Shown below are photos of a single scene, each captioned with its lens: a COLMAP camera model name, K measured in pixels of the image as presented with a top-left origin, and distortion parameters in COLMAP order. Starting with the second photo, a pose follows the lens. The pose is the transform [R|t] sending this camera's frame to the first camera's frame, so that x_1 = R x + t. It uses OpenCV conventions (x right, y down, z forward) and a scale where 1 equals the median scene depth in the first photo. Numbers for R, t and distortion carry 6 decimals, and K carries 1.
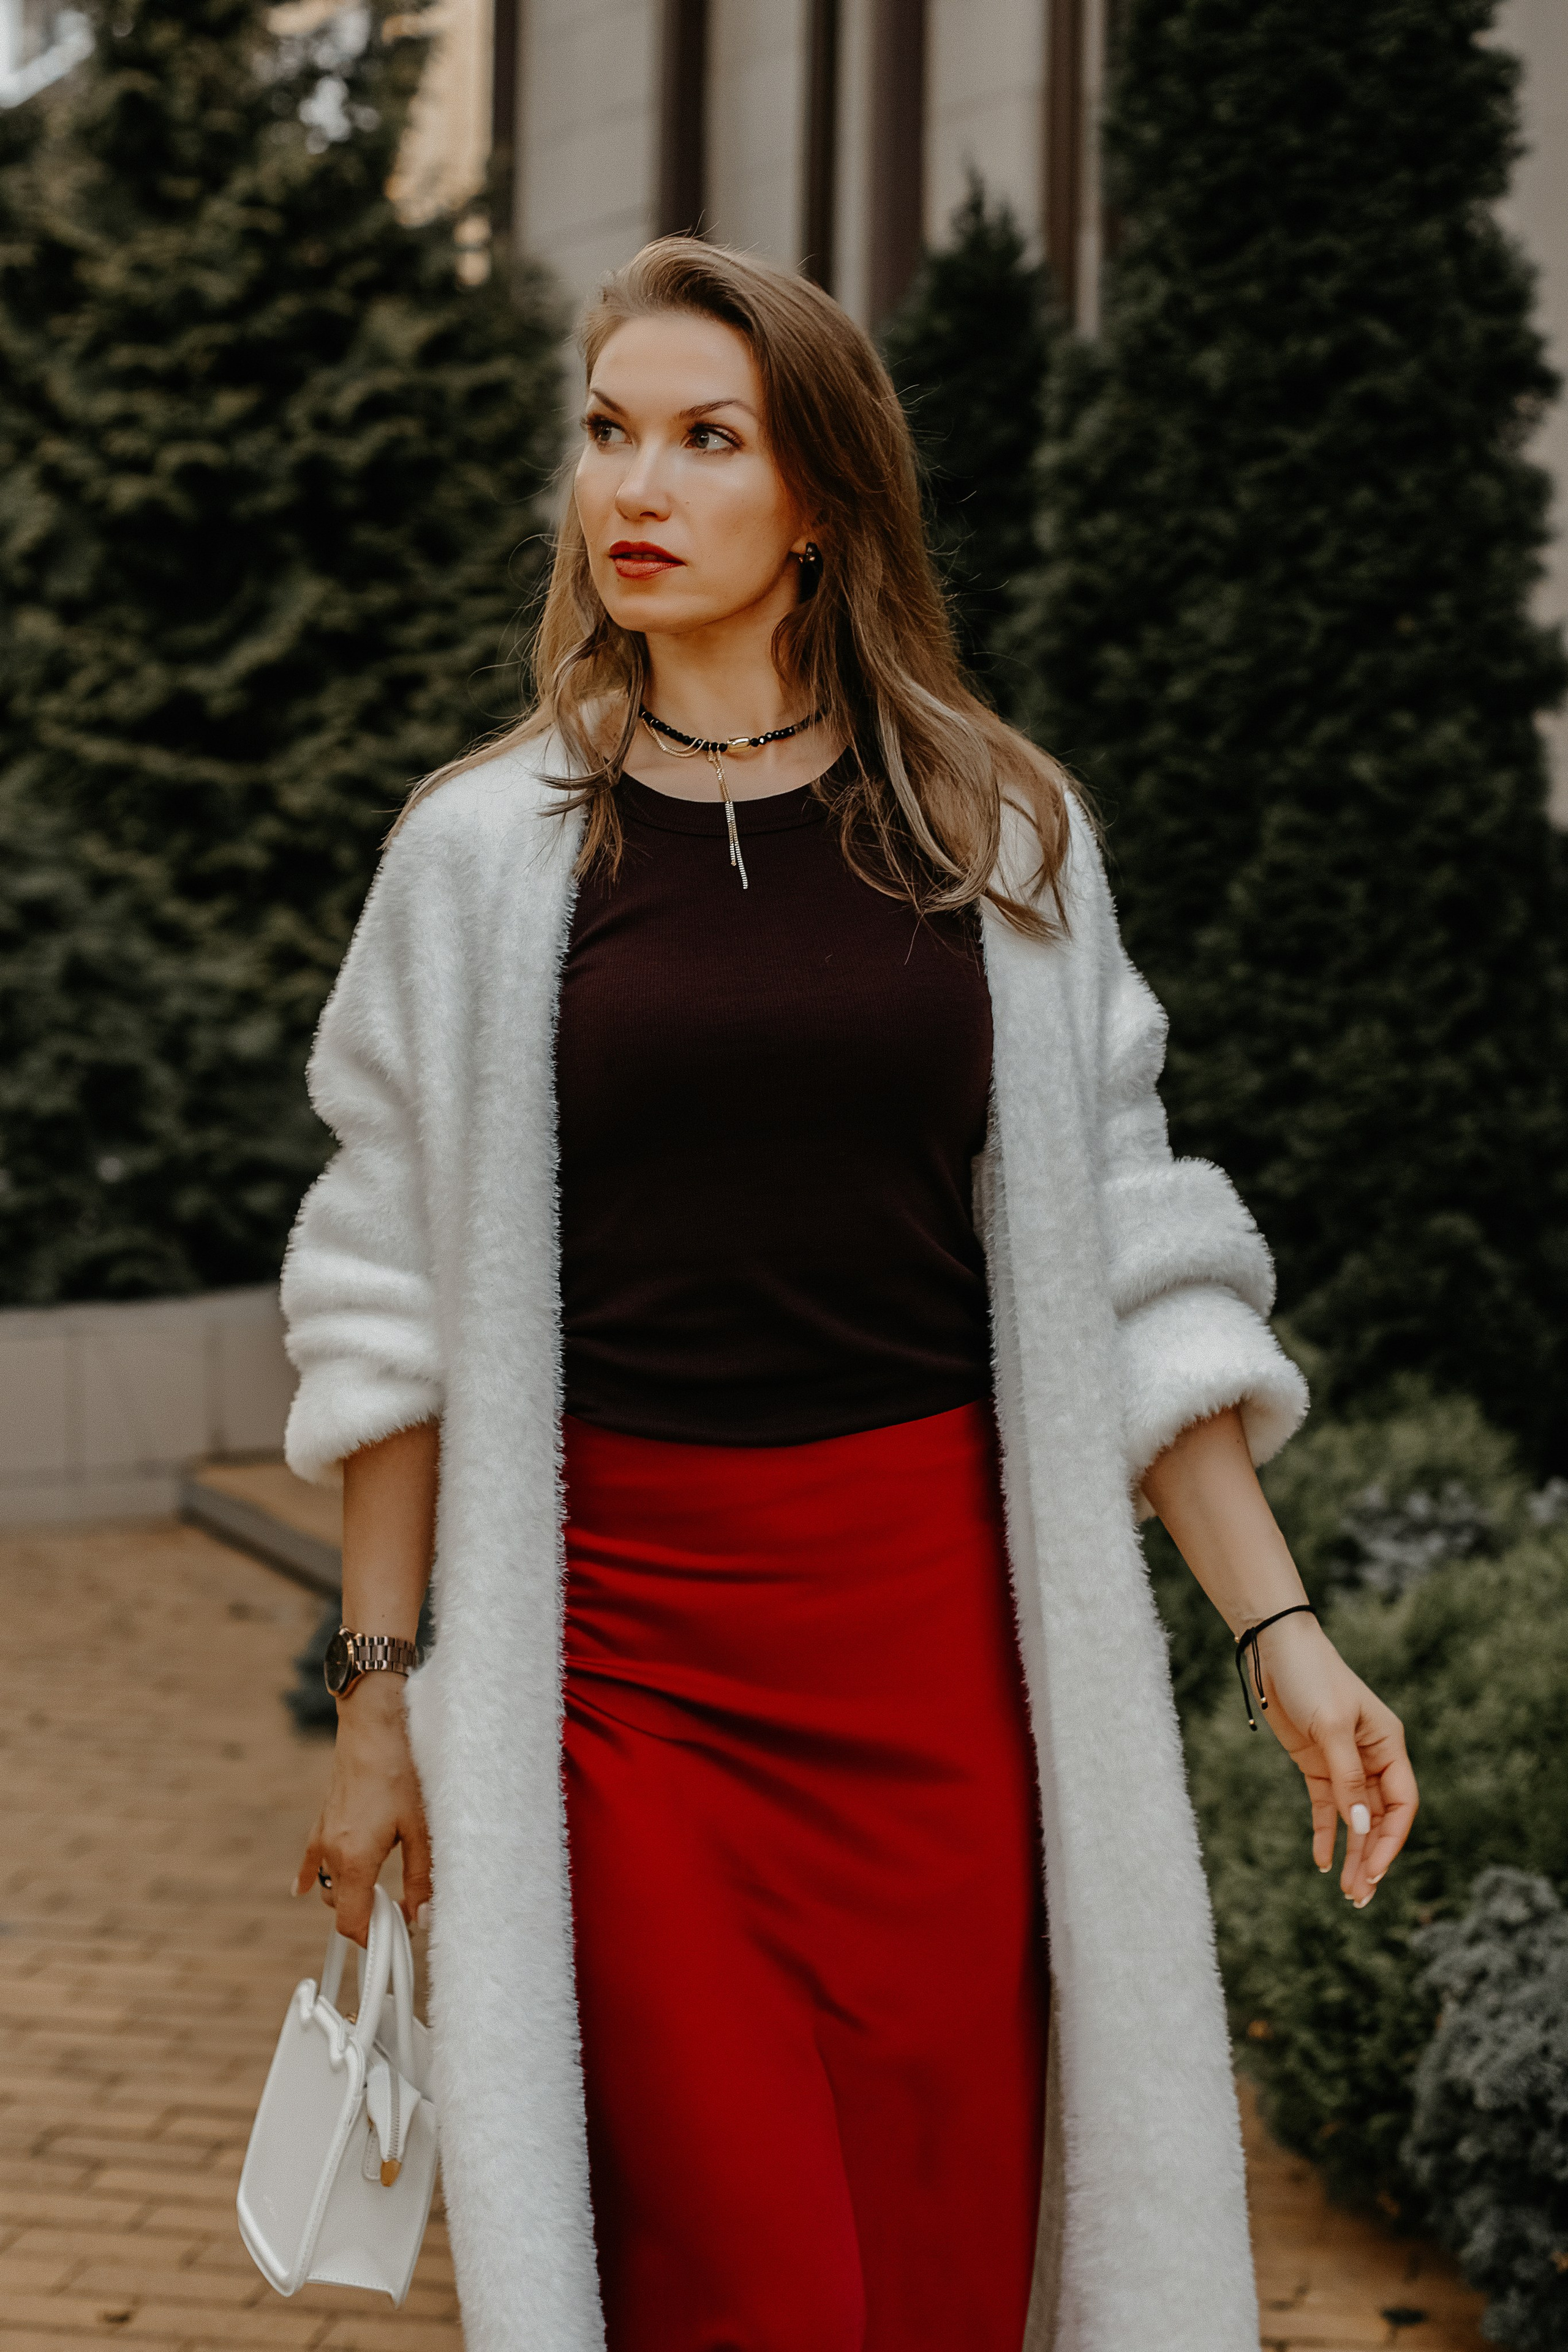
lens RADIAL K [[4283.5, 0, 784.0], [0, 4283.5, 1176.0], [0, 0, 1]] dist [-0.091848, -0.204436]
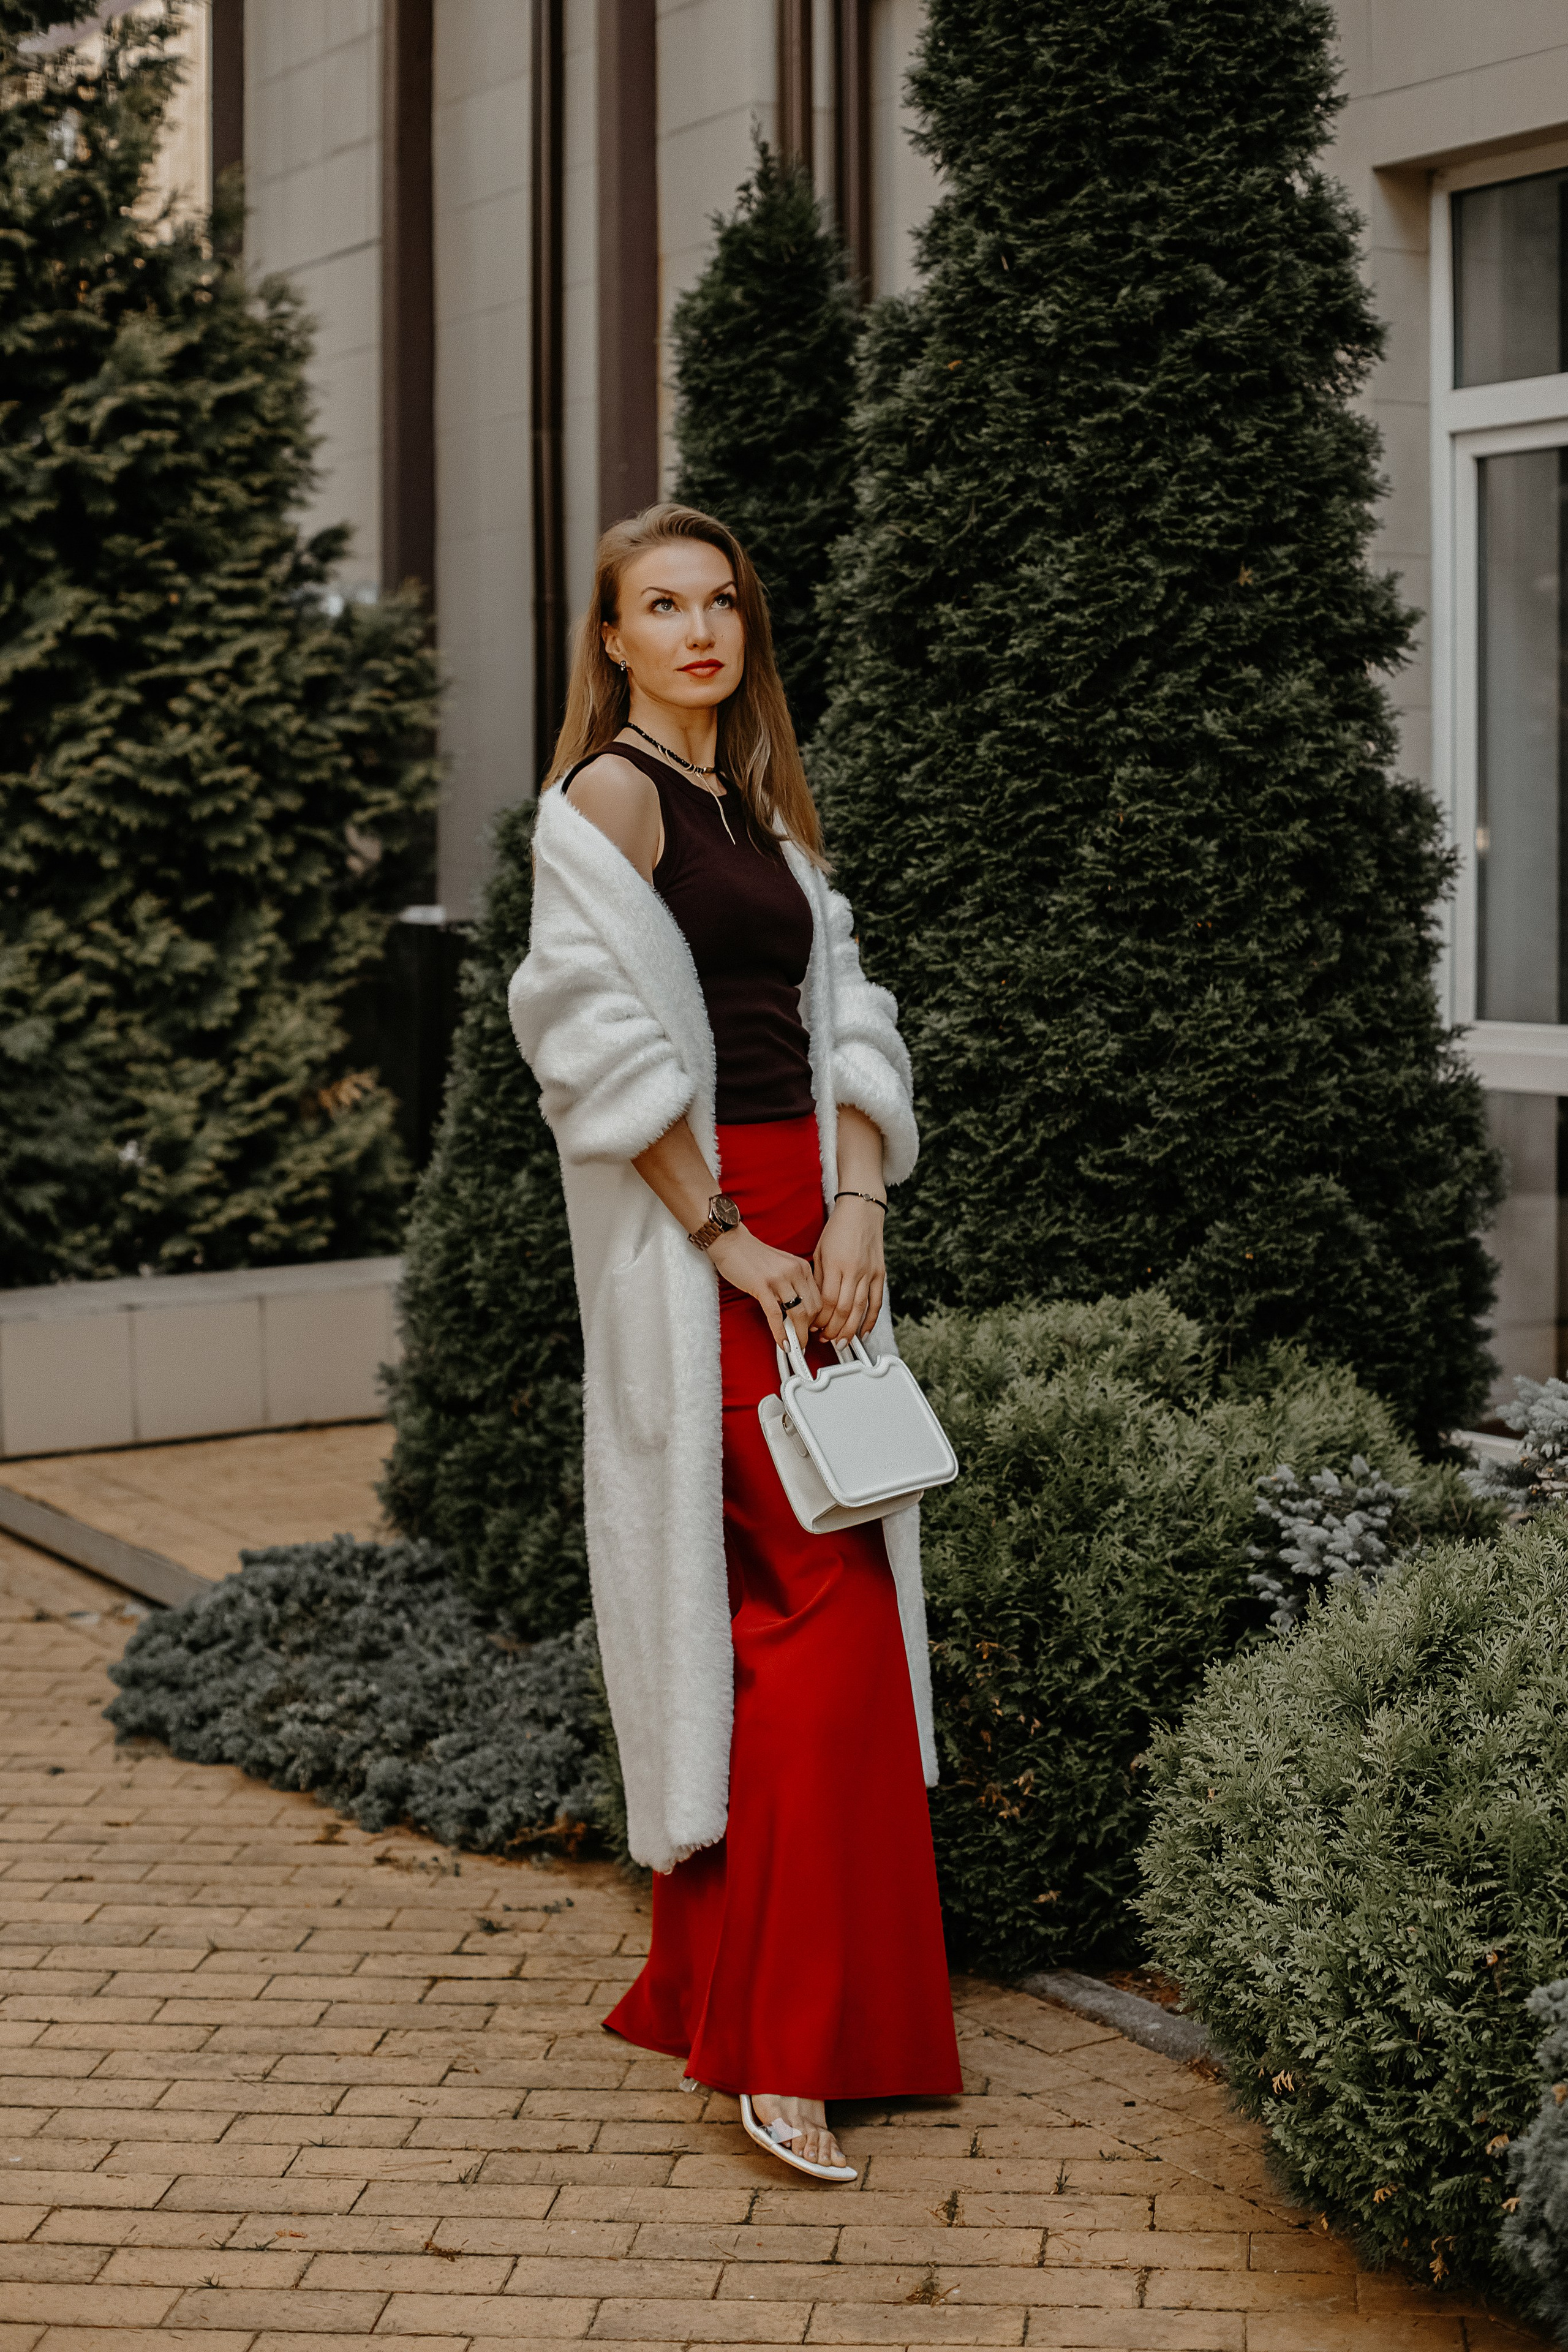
lens RADIAL K [[3777.7, 0, 774.9], [0, 3777.7, 1103.3], [0, 0, 1]] dist [-0.127105, 0.068496]
pose [[0.995440, -0.026893, 0.091526, -0.044125], [0.028359, 0.999489, -0.014749, 0.001275], [-0.091082, 0.017277, 0.995693, 0.151570]]
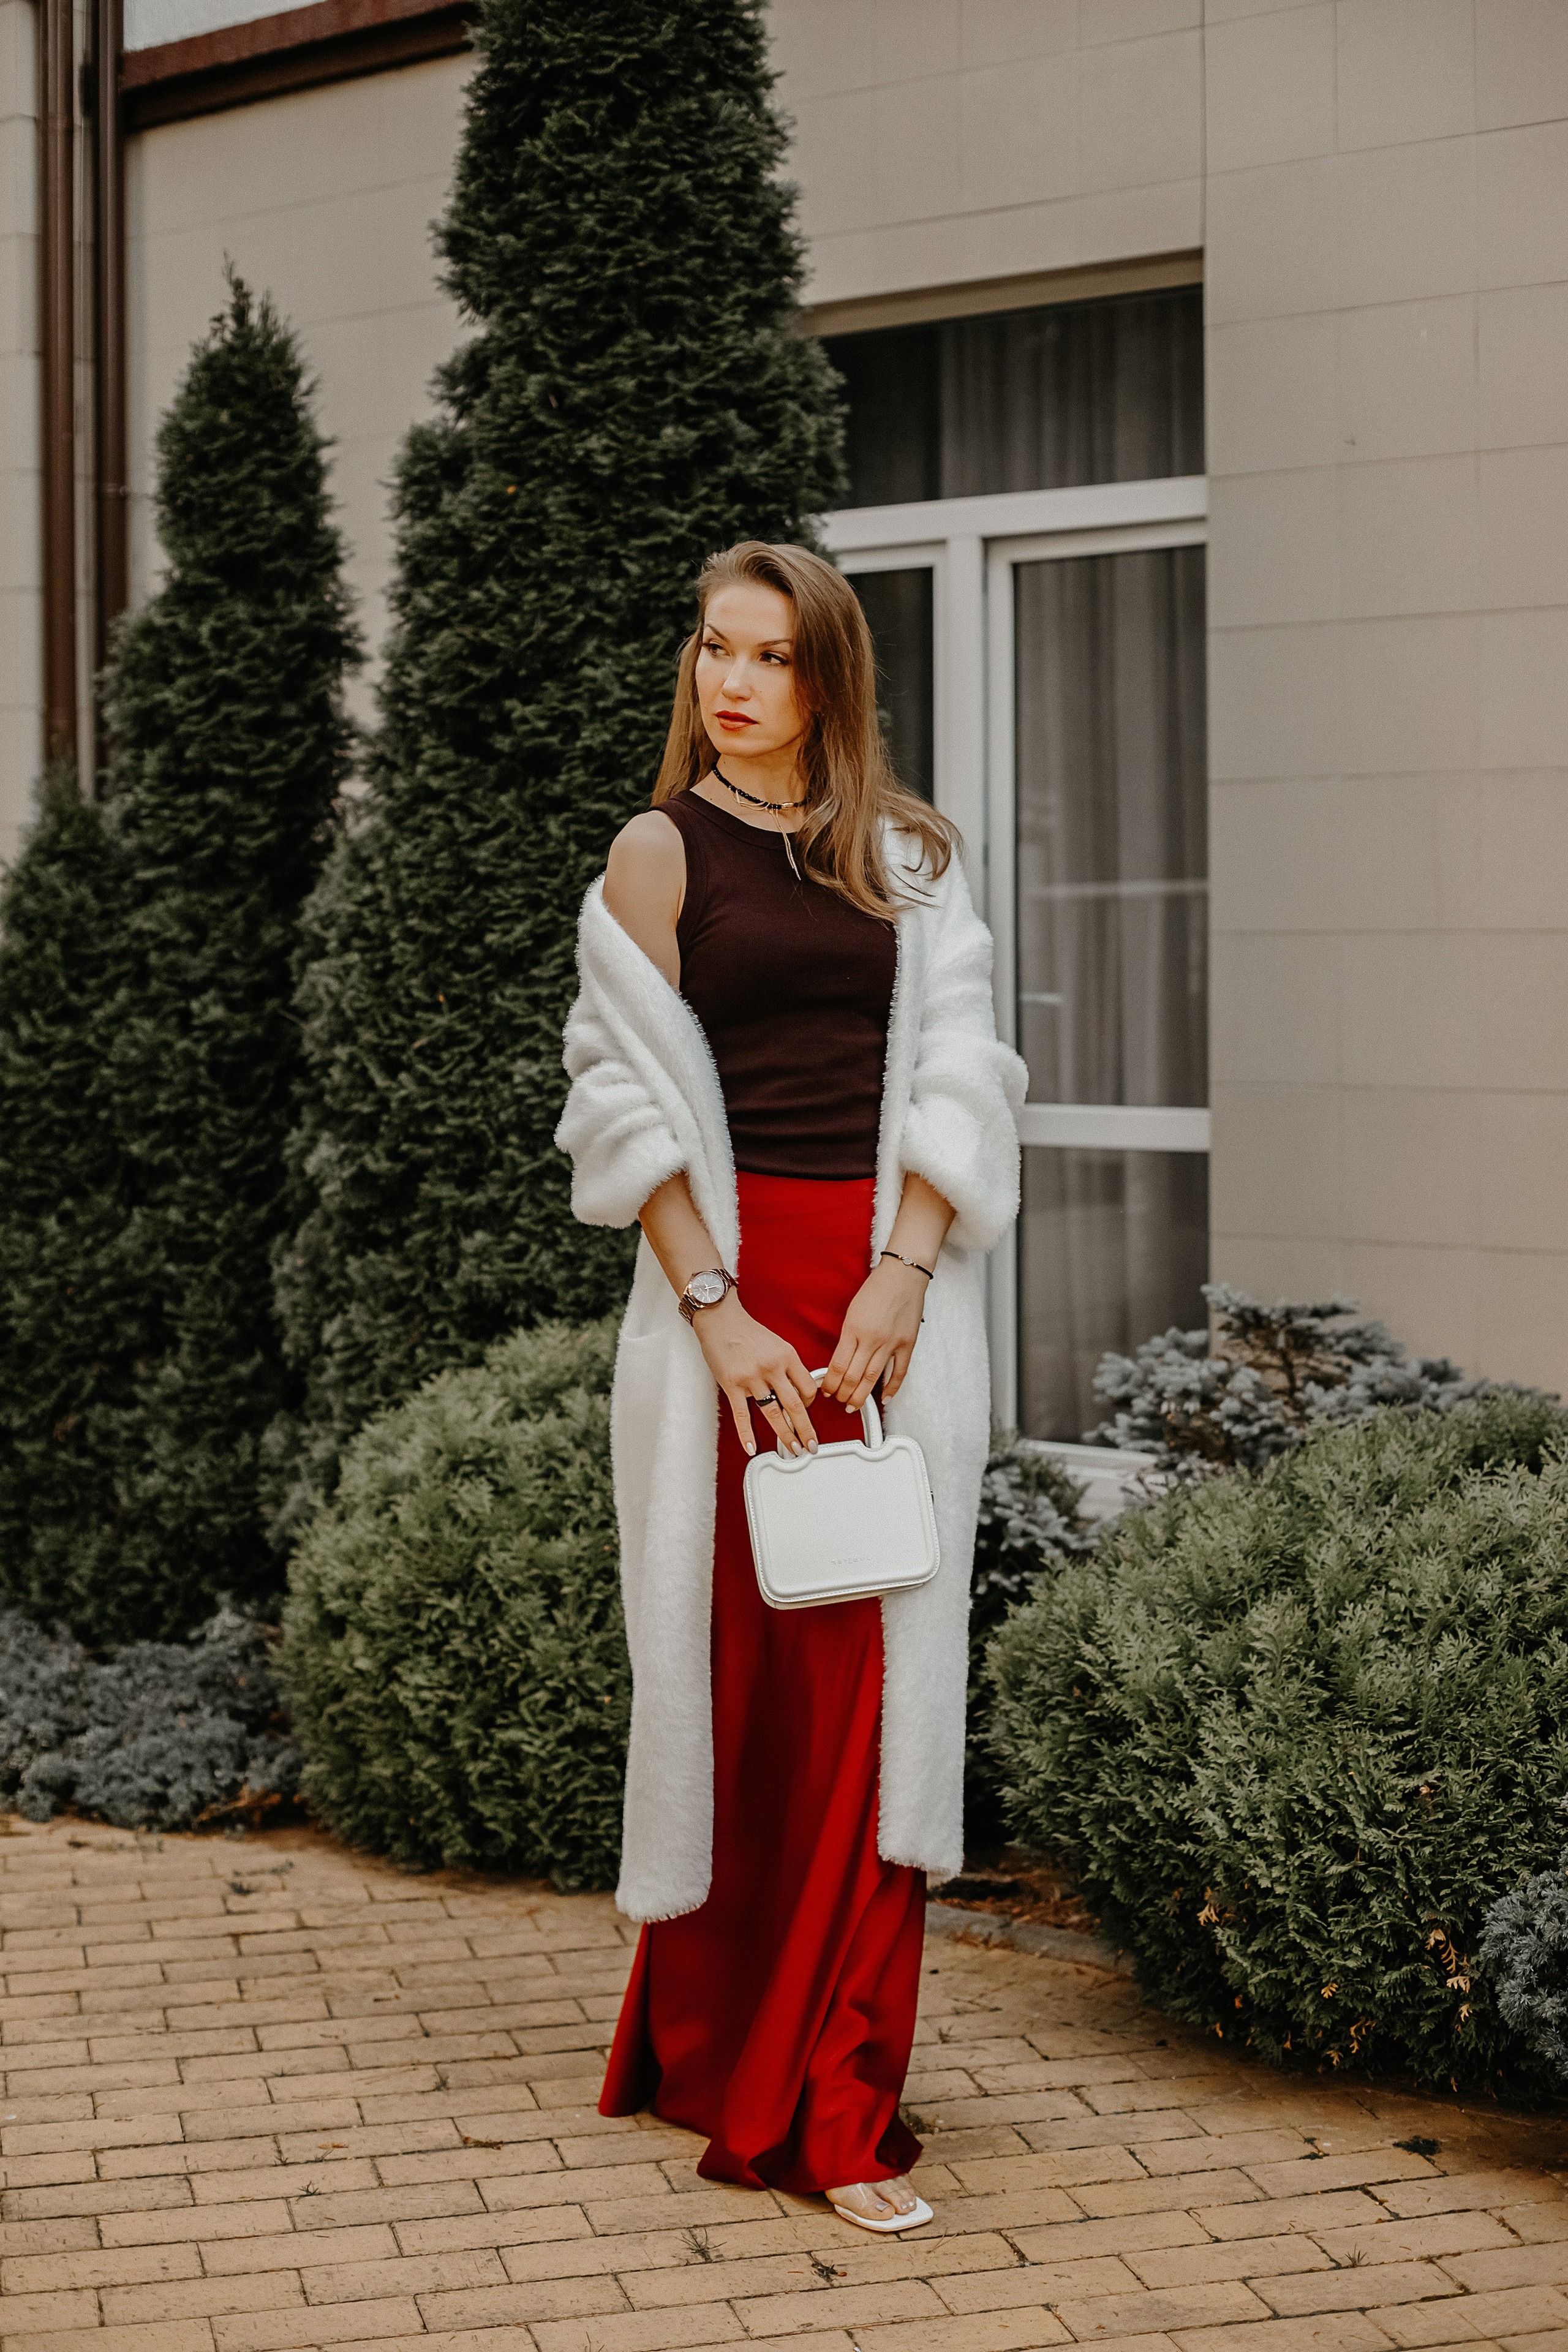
lens RADIAL K [[3526.3, 0, 722.1], [0, 3526.3, 1180.4], [0, 0, 1]] dist [-0.123195, 0.072985]
pose [[0.907444, -0.048267, 0.417391, -0.261518], [0.053425, 0.998572, -0.000674, 0.003199], [-0.416763, 0.022911, 0.908727, 0.157028]]
